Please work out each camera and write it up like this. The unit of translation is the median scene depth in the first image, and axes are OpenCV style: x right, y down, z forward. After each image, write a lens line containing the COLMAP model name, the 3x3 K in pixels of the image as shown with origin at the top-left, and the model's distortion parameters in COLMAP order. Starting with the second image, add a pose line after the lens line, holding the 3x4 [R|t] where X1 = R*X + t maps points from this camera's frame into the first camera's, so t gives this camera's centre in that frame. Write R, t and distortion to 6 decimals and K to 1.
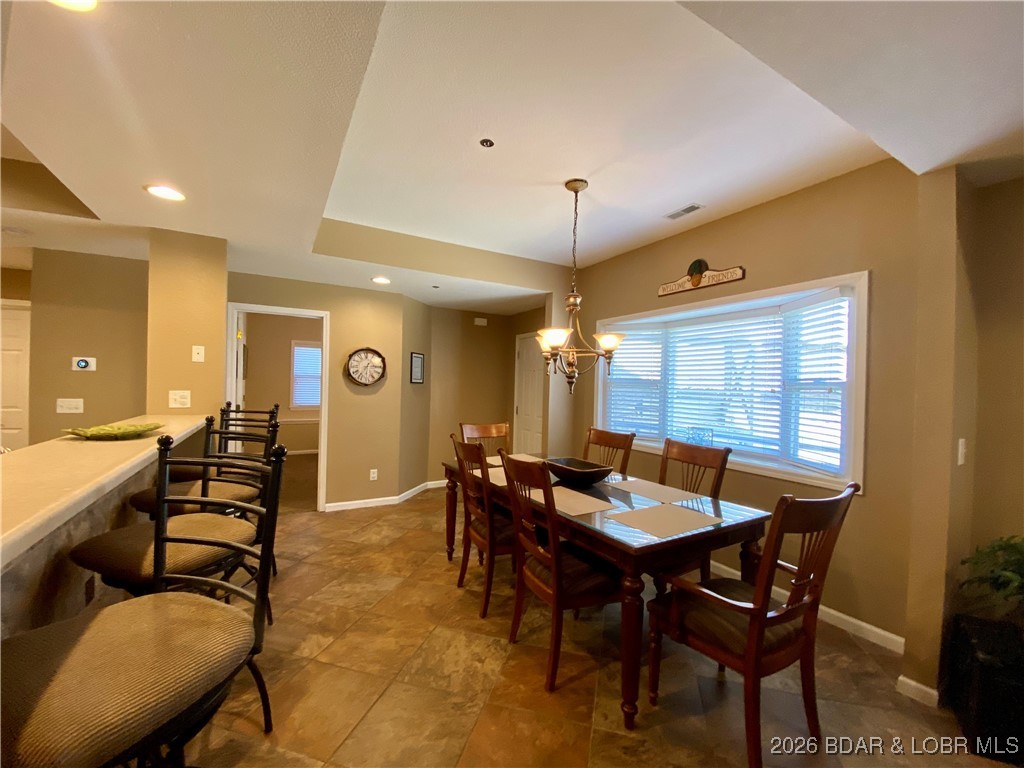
lens RADIAL K [[415.2, 0, 511.2], [0, 415.2, 390.6], [0, 0, 1]] dist [0.010496, -0.014918]
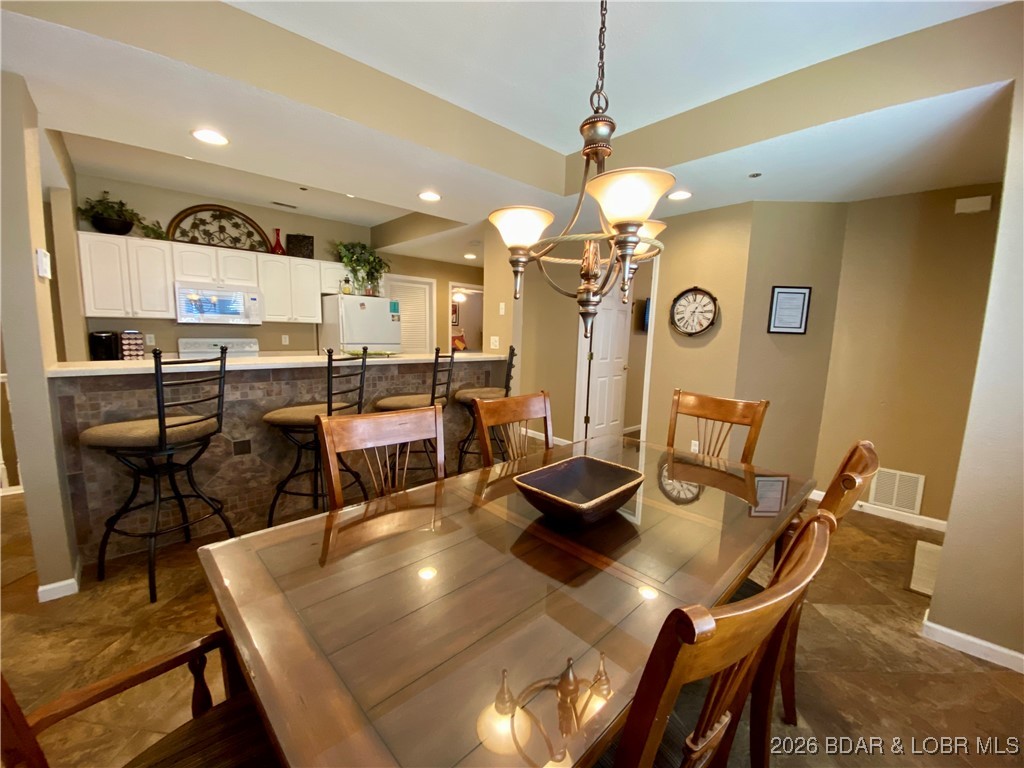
lens RADIAL K [[415.2, 0, 510.1], [0, 415.2, 388.3], [0, 0, 1]] dist [0.010496, -0.014918]
pose [[0.233649, 0.117125, -0.965241, 0.550200], [-0.032538, 0.993104, 0.112630, 0.015634], [0.971777, 0.005091, 0.235848, 0.714012]]
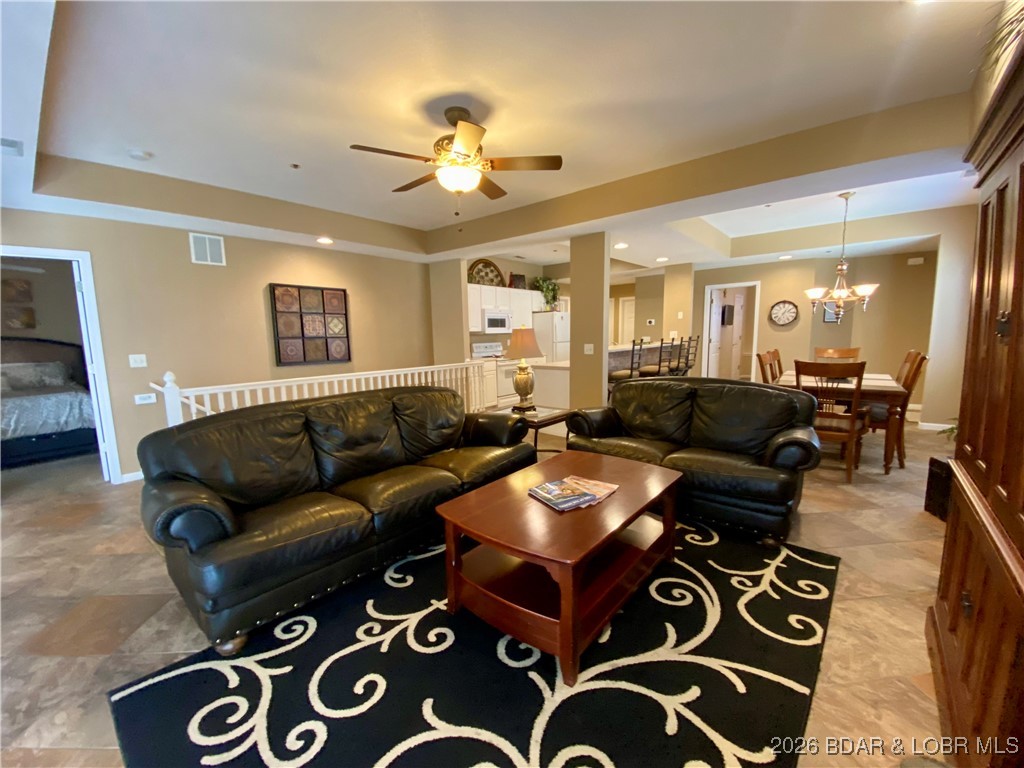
lens RADIAL K [[415.2, 0, 508.2], [0, 415.2, 386.0], [0, 0, 1]] dist [0.010496, -0.014918]
pose [[0.348767, 0.088233, -0.933047, 1.144917], [0.021814, 0.994525, 0.102201, 0.047415], [0.936955, -0.055998, 0.344933, -0.753442]]
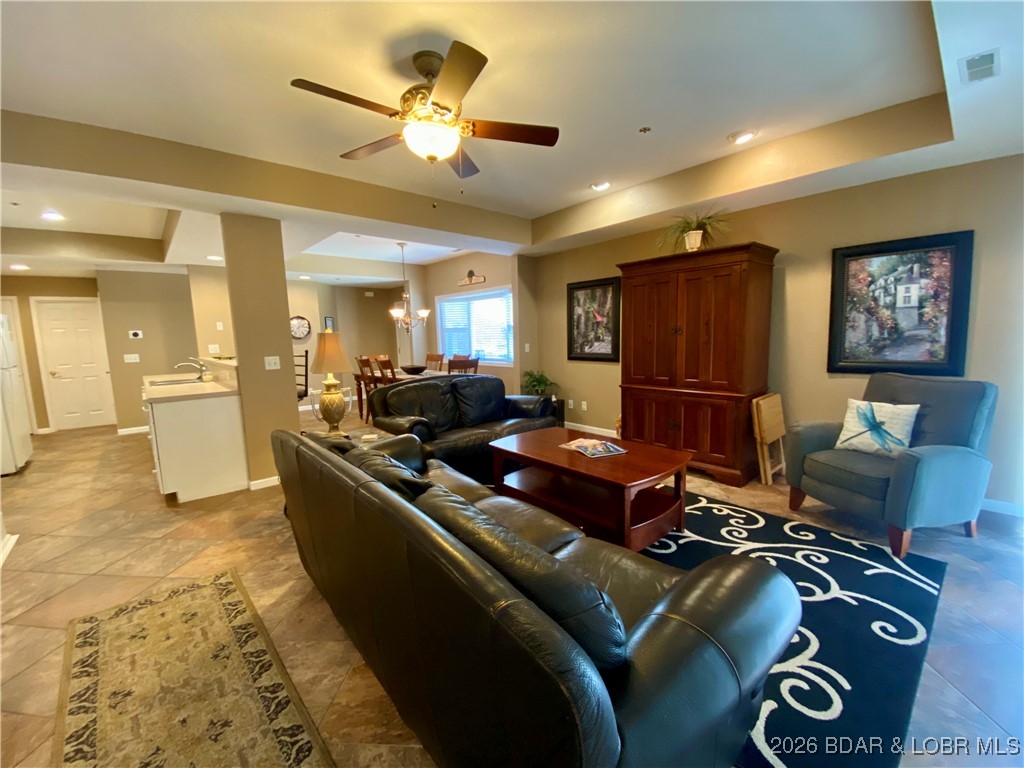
lens RADIAL K [[415.2, 0, 508.4], [0, 415.2, 387.4], [0, 0, 1]] dist [0.010496, -0.014918]
pose [[0.975676, -0.076378, 0.205480, 0.176943], [0.051760, 0.991102, 0.122627, 0.030654], [-0.213018, -0.109009, 0.970948, -1.292226]]
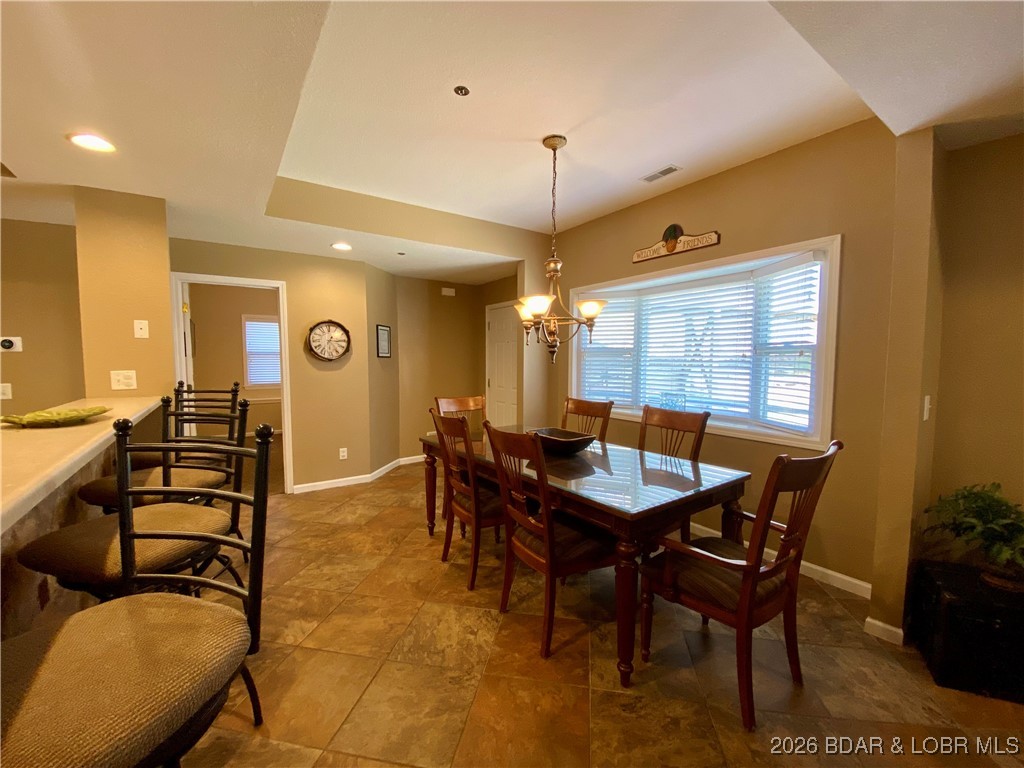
lens RADIAL K [[415.2, 0, 510.4], [0, 415.2, 389.7], [0, 0, 1]] dist [0.010496, -0.014918]
pose [[0.995717, -0.030500, 0.087281, -0.039227], [0.024910, 0.997611, 0.064436, 0.004608], [-0.089038, -0.061986, 0.994098, 0.028149]]
